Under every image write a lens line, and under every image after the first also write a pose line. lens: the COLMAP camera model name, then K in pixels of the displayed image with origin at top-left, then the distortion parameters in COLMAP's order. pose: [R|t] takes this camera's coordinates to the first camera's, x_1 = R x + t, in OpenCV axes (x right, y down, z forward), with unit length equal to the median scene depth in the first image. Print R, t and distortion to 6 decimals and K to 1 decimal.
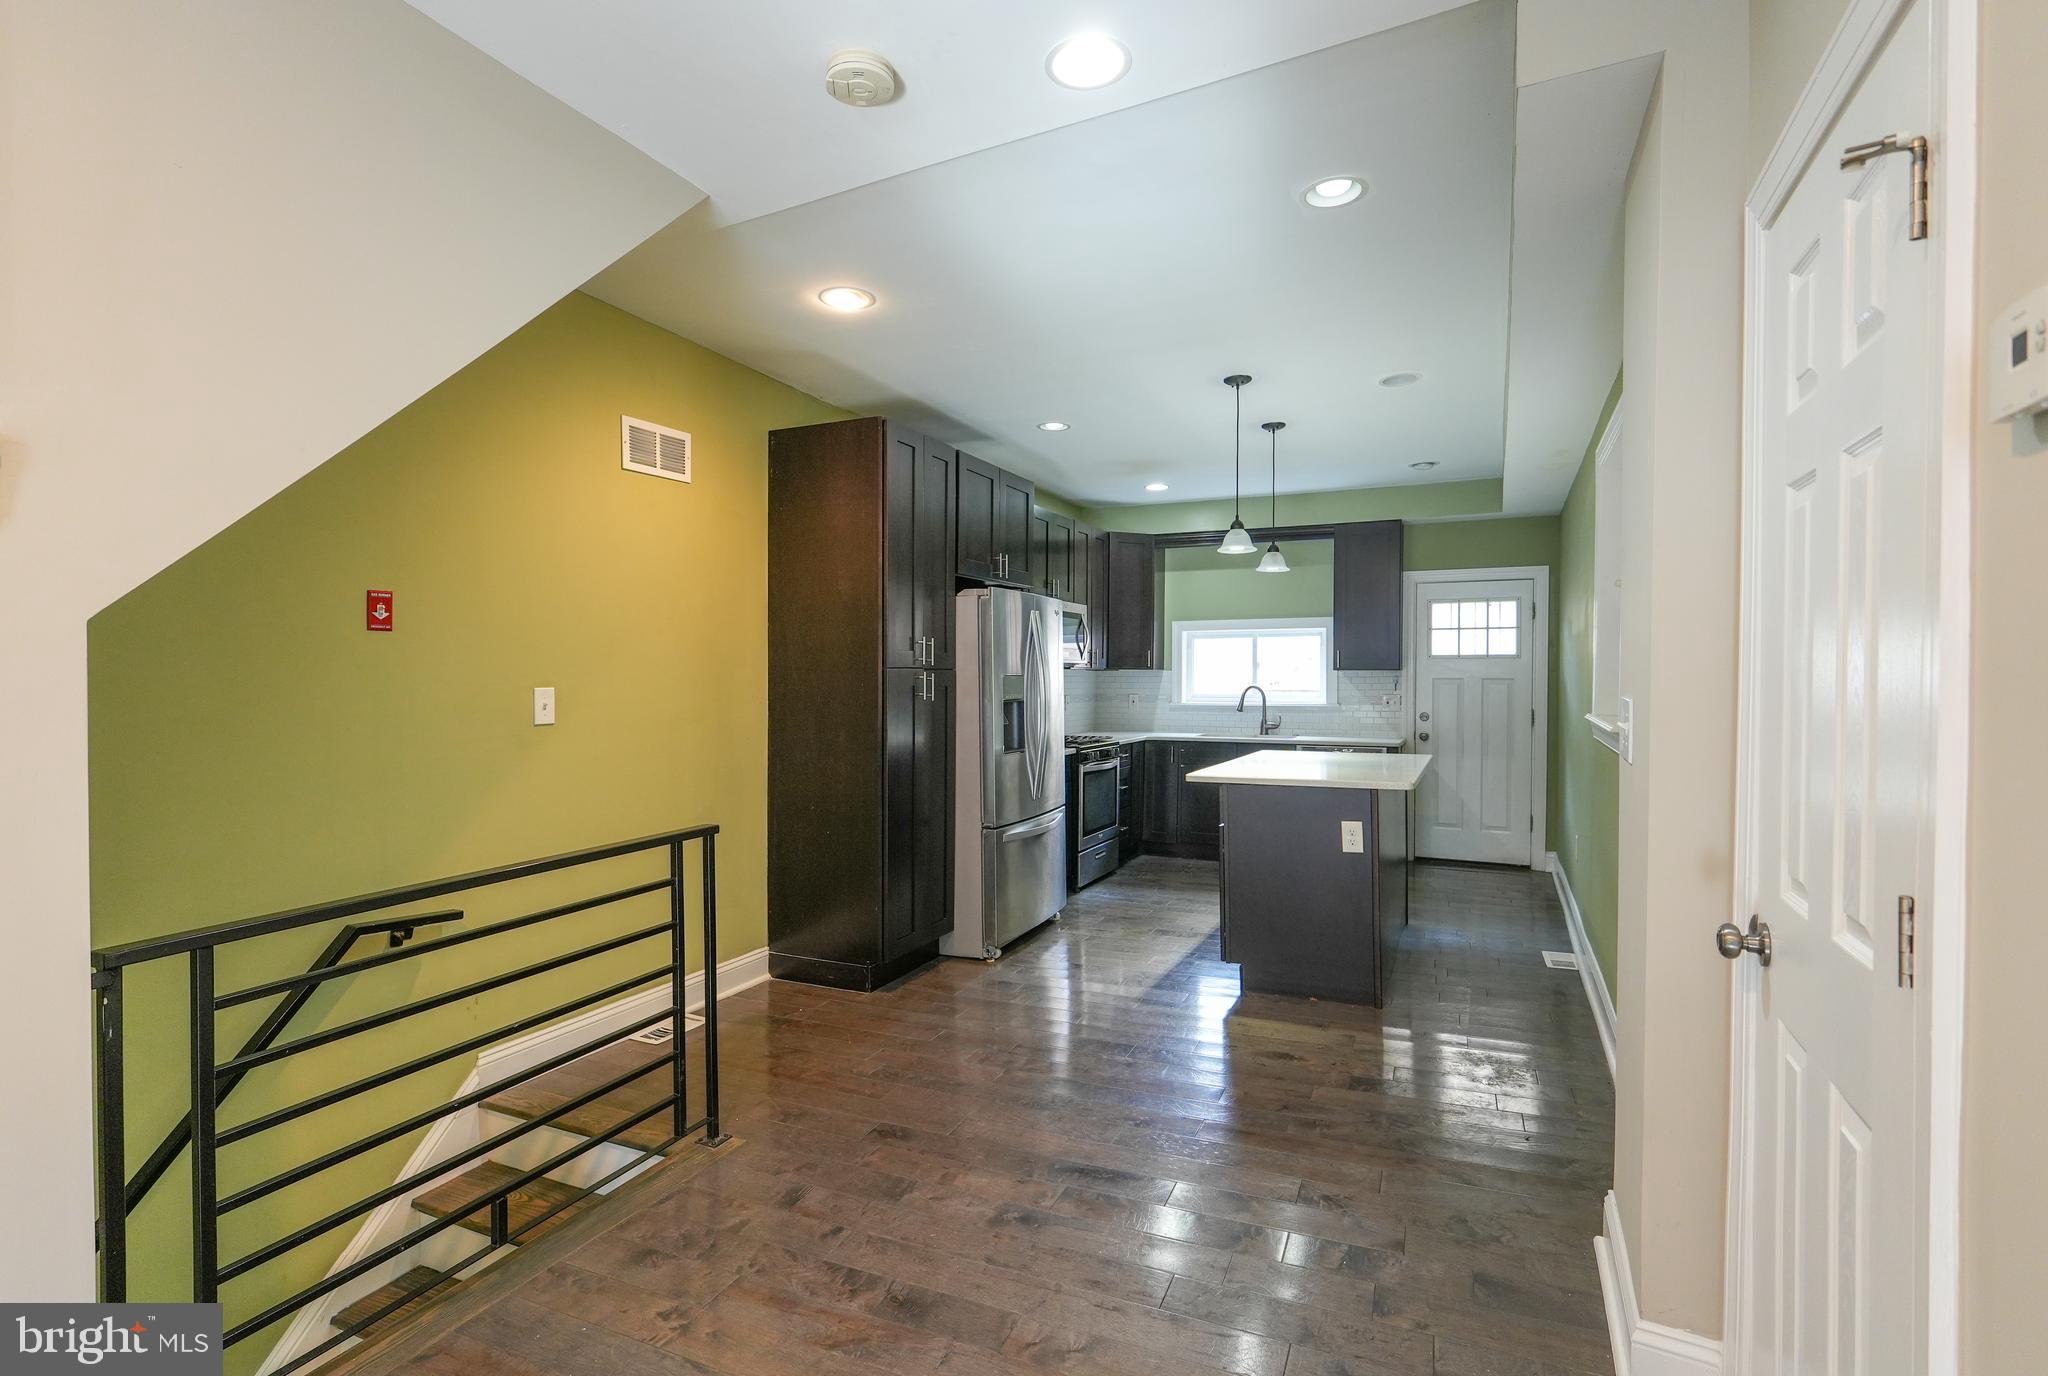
lens RADIAL K [[1029.5, 0, 1024.0], [0, 1029.5, 688.0], [0, 0, 1]] dist [-0.001202, -0.000081]
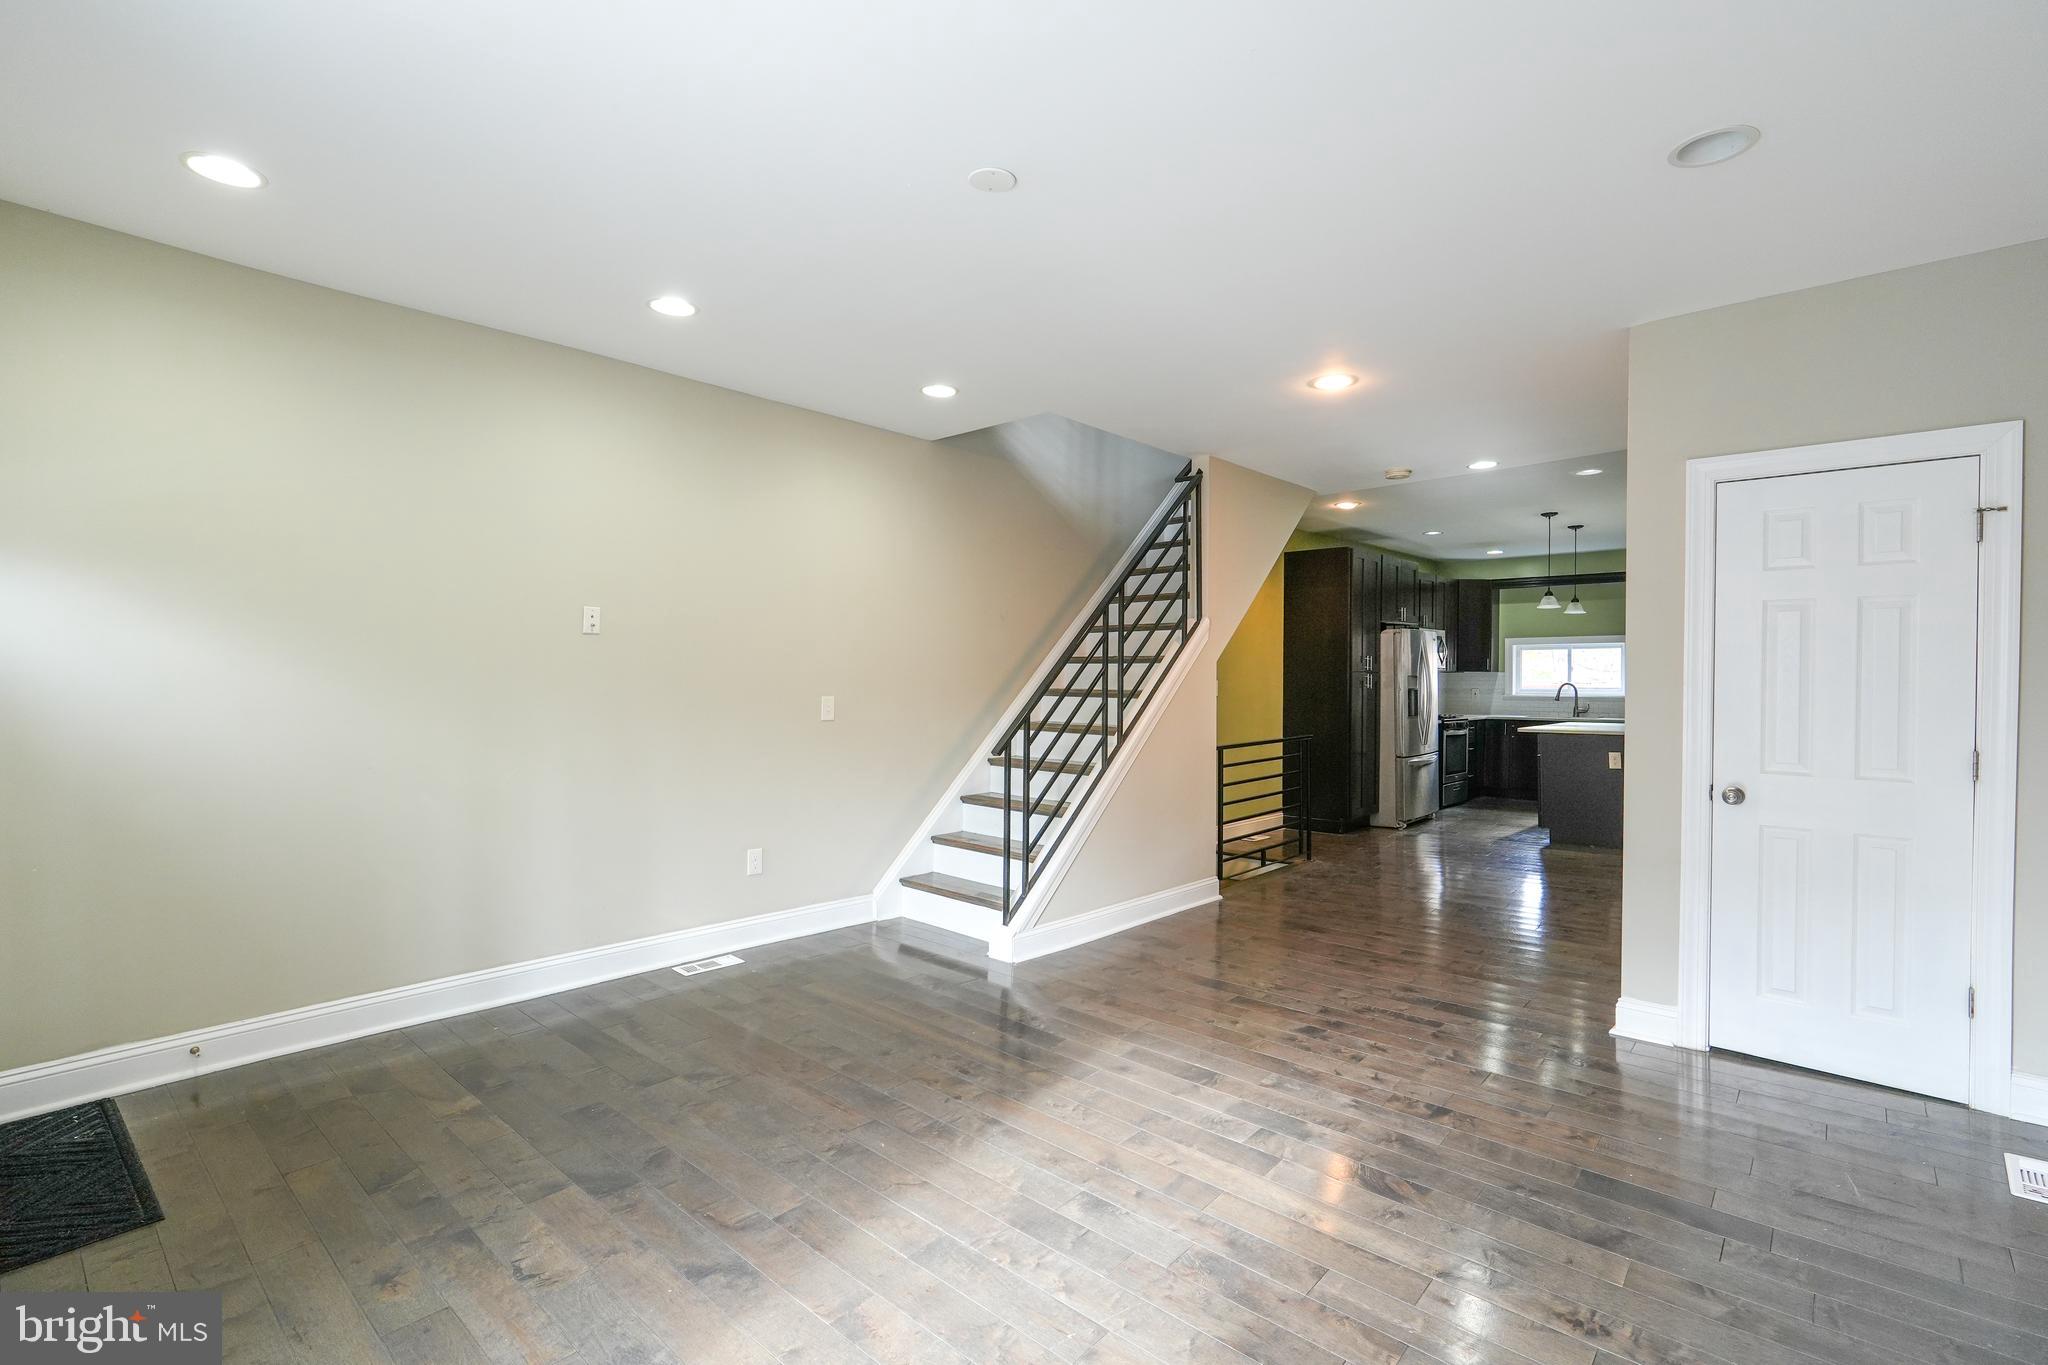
lens RADIAL K [[959.0, 0, 1019.7], [0, 959.0, 678.6], [0, 0, 1]] dist [0.000834, 0.000190]
pose [[0.950163, 0.003196, -0.311737, -0.108162], [-0.005521, 0.999963, -0.006574, 0.005886], [0.311705, 0.007967, 0.950146, -0.636382]]
